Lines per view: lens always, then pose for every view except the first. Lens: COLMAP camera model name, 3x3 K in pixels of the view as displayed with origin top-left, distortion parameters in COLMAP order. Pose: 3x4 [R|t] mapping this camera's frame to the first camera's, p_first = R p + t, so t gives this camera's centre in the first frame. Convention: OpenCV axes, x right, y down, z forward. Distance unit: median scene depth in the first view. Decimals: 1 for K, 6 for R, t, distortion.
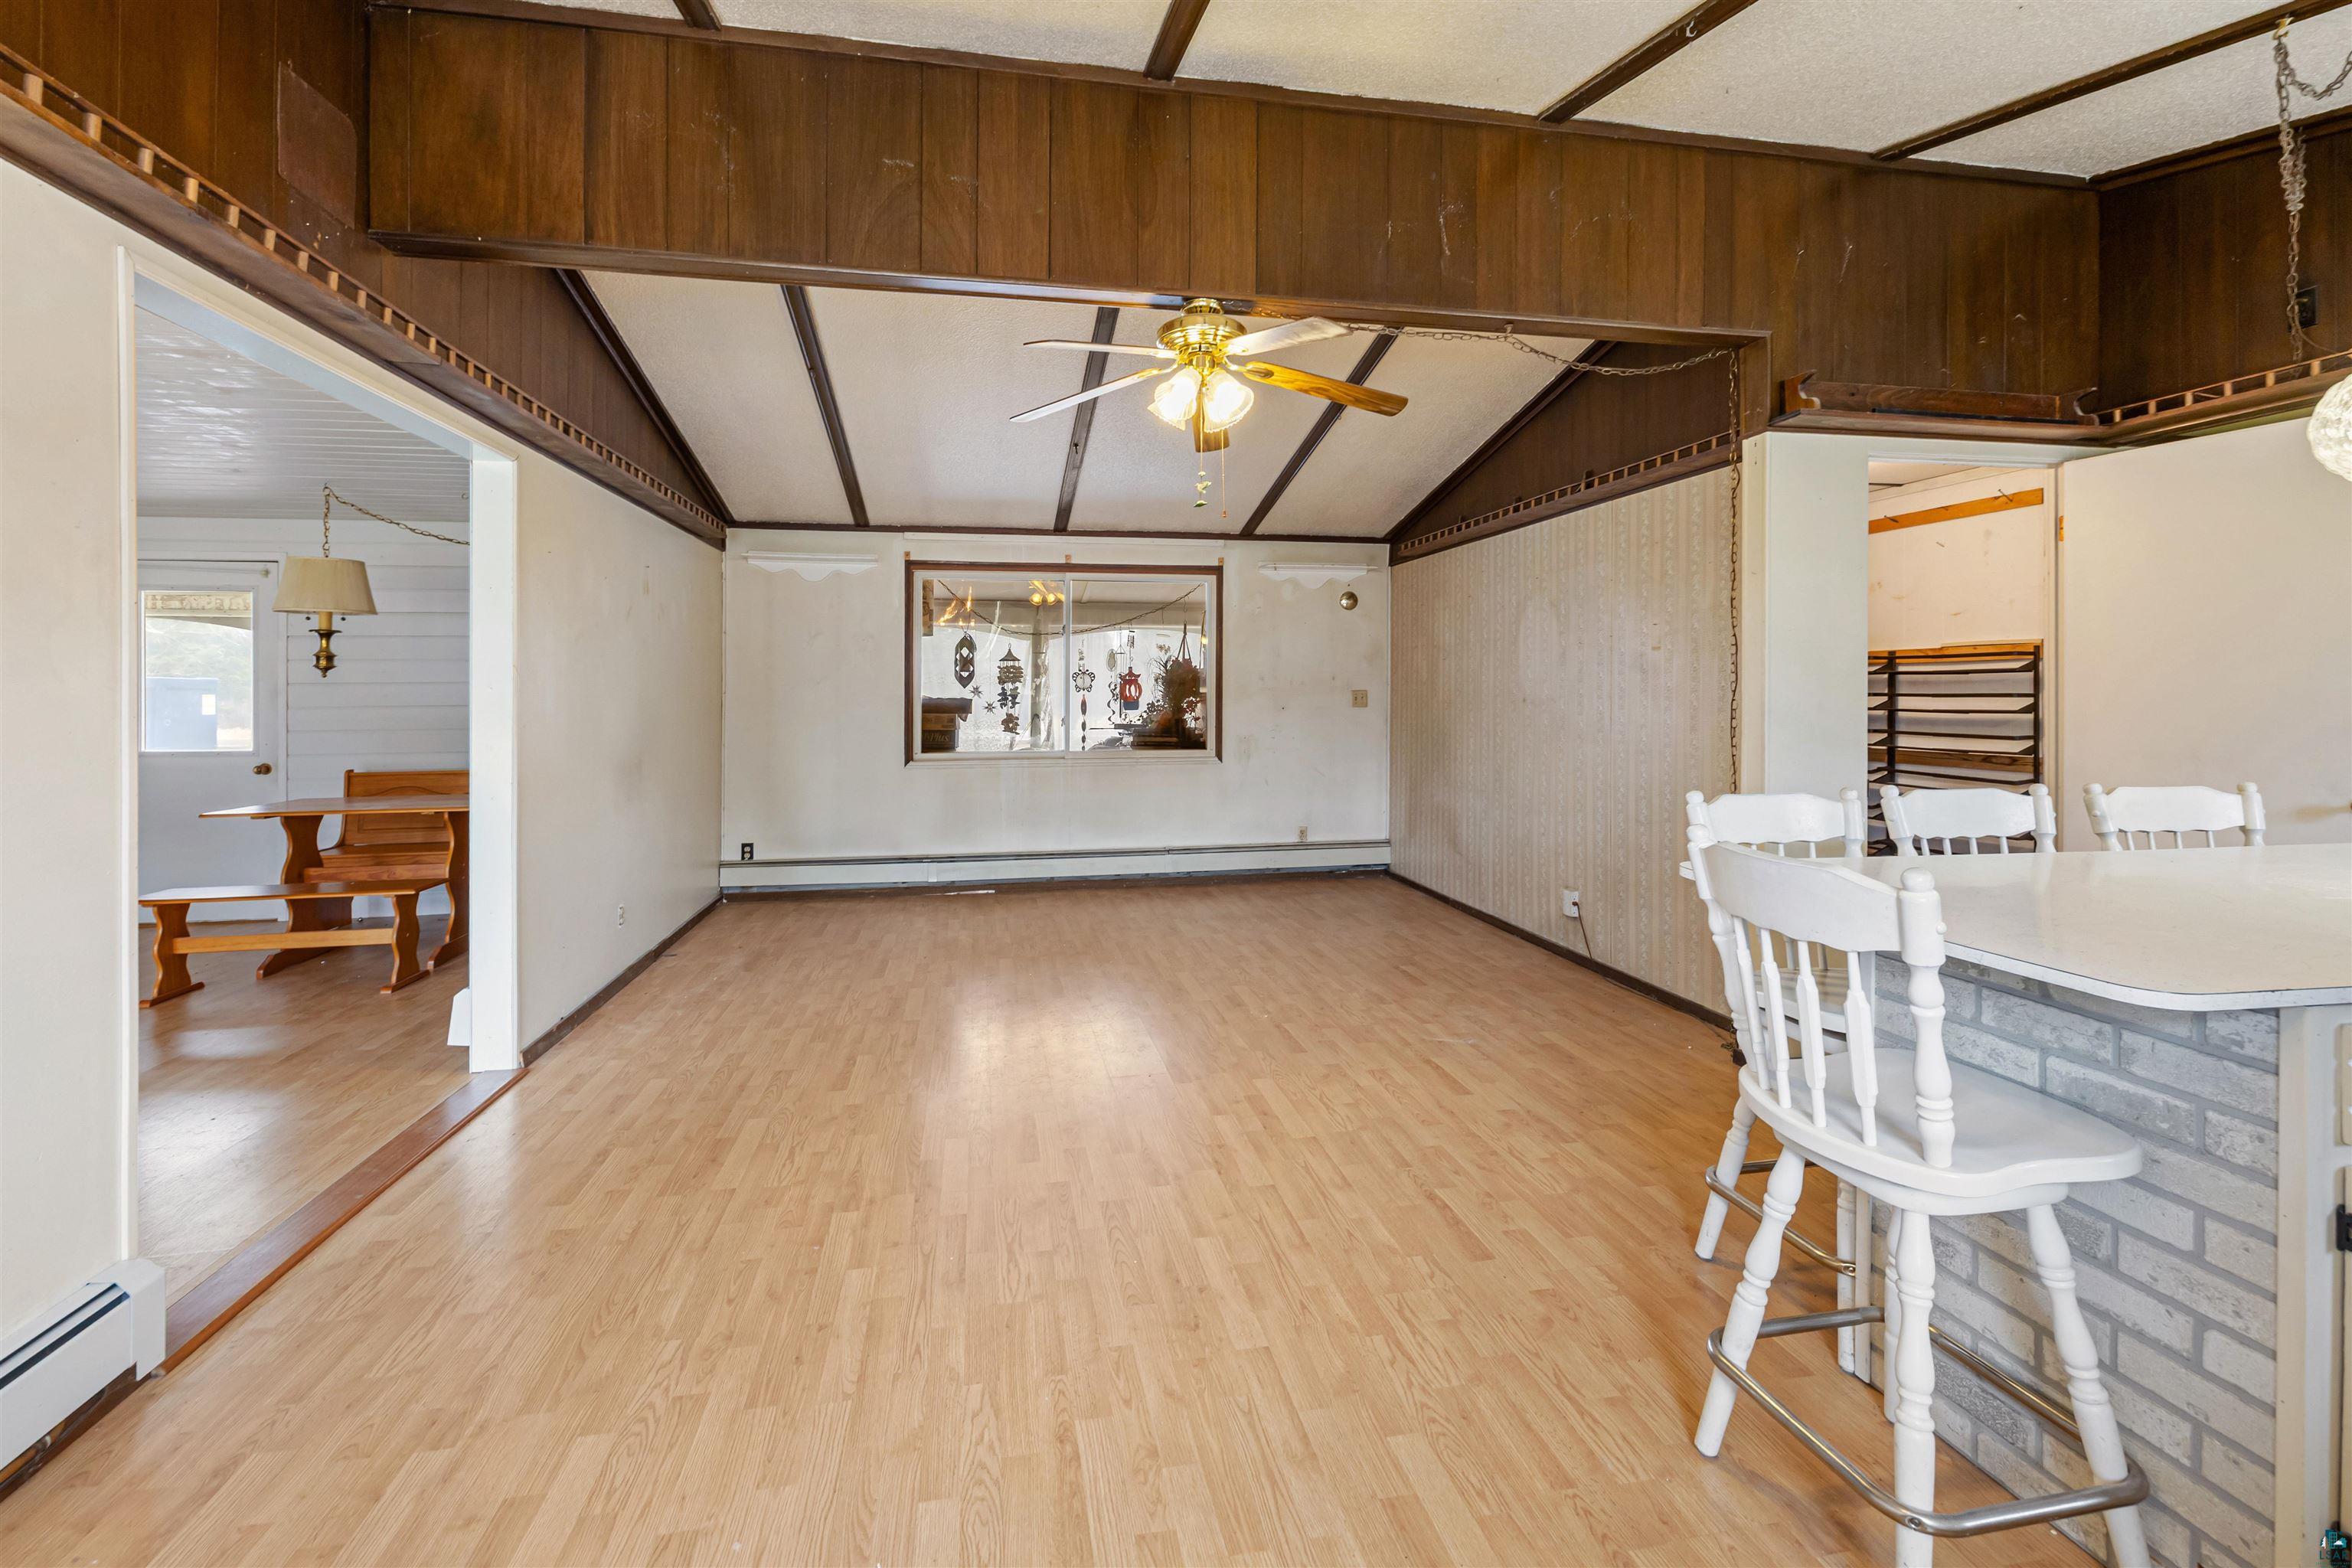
lens RADIAL K [[1006.3, 0, 1163.7], [0, 1006.3, 698.7], [0, 0, 1]] dist [-0.002274, 0.000193]
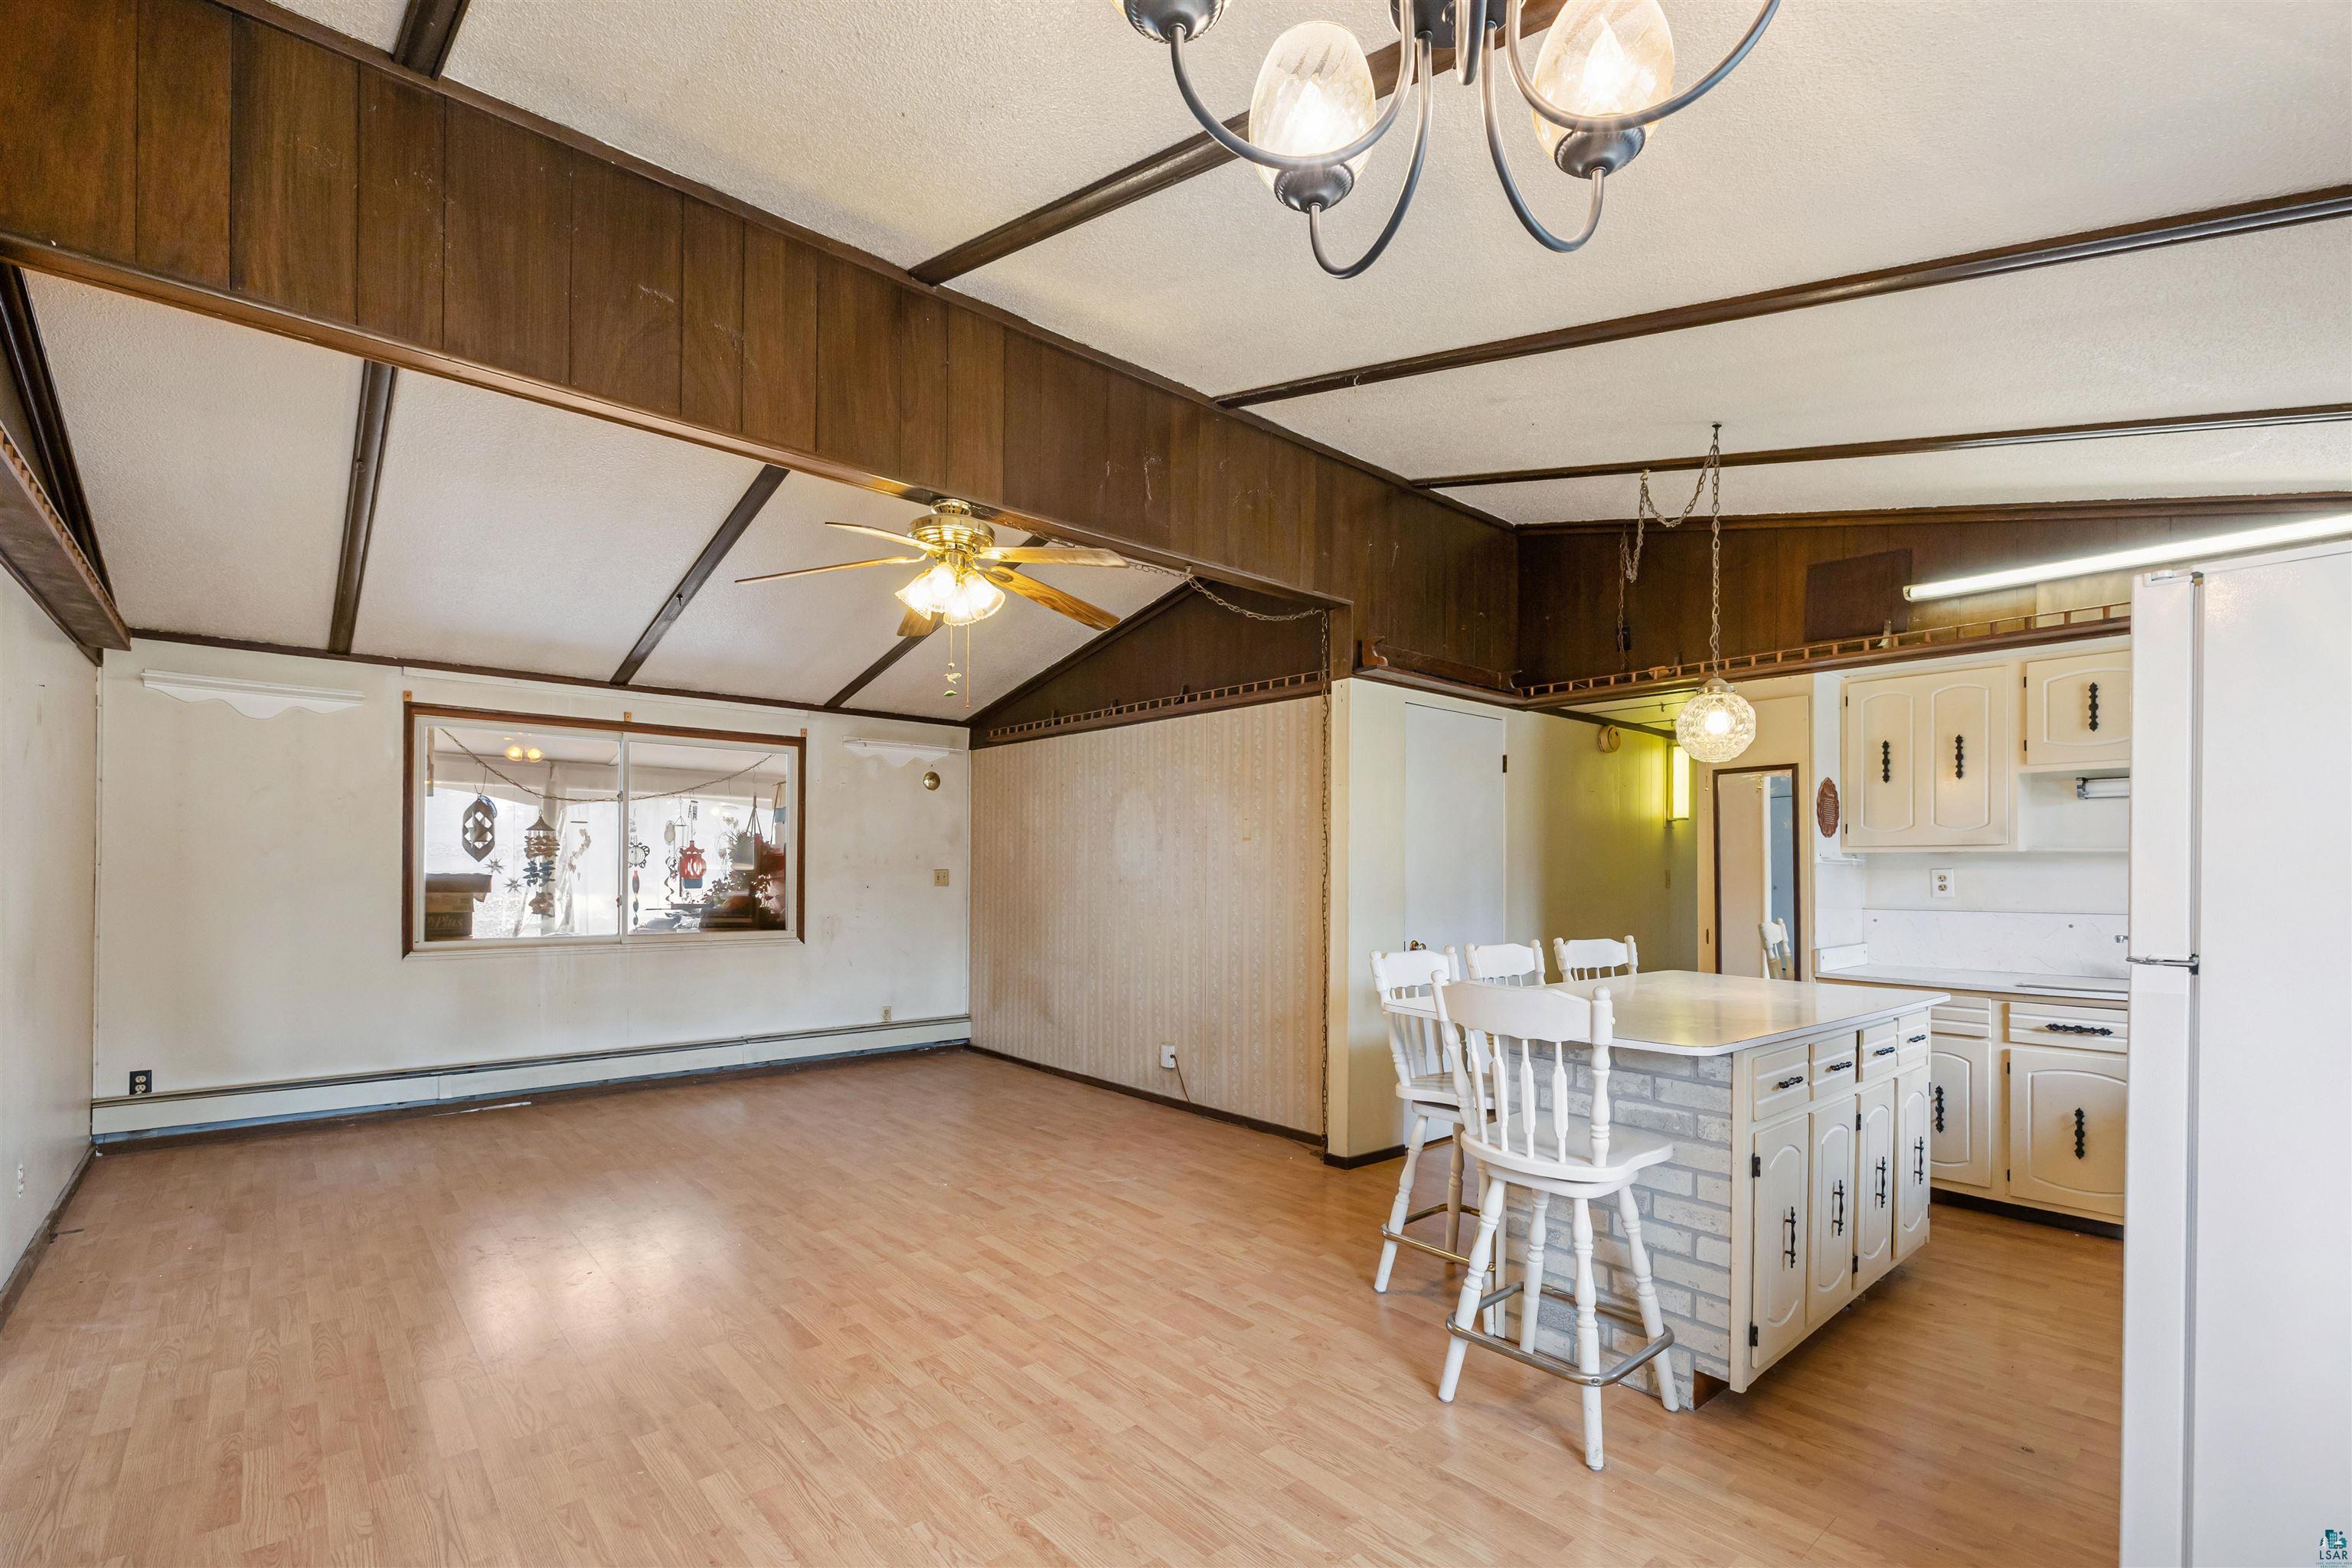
lens RADIAL K [[1038.0, 0, 1175.5], [0, 1038.0, 872.0], [0, 0, 1]] dist [-0.002364, -0.000584]
pose [[0.860906, 0.010010, 0.508666, -0.259796], [-0.007731, 0.999948, -0.006595, -0.001481], [-0.508705, 0.001745, 0.860939, -0.043926]]
